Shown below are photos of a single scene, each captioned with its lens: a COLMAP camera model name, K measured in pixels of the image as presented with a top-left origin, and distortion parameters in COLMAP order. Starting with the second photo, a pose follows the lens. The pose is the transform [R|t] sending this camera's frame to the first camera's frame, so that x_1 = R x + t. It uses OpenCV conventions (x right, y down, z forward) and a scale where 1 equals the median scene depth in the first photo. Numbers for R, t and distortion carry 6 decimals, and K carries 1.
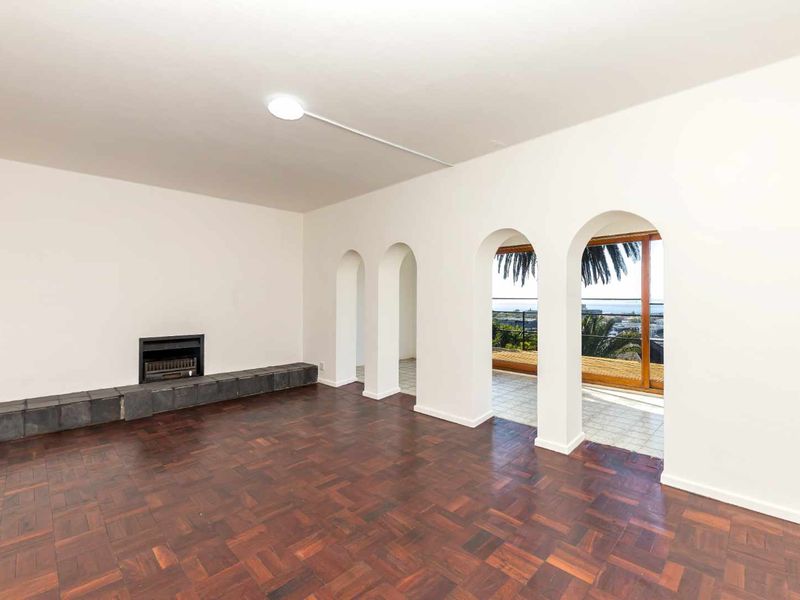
lens RADIAL K [[432.0, 0, 389.3], [0, 432.0, 299.9], [0, 0, 1]] dist [0.003349, -0.000827]
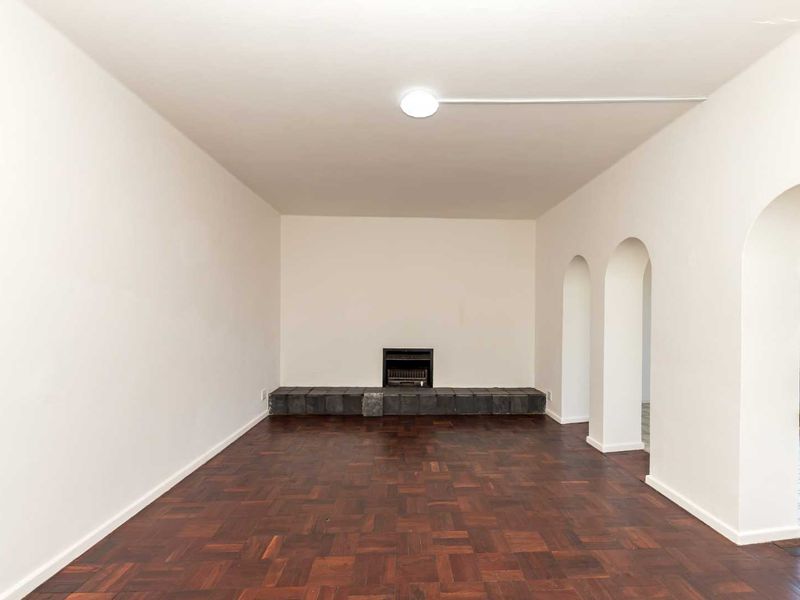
lens RADIAL K [[397.1, 0, 401.4], [0, 397.1, 313.0], [0, 0, 1]] dist [0.005513, -0.000220]
pose [[0.696309, 0.002995, -0.717736, 0.233883], [-0.011852, 0.999903, -0.007326, -0.000249], [0.717644, 0.013607, 0.696277, 0.280895]]
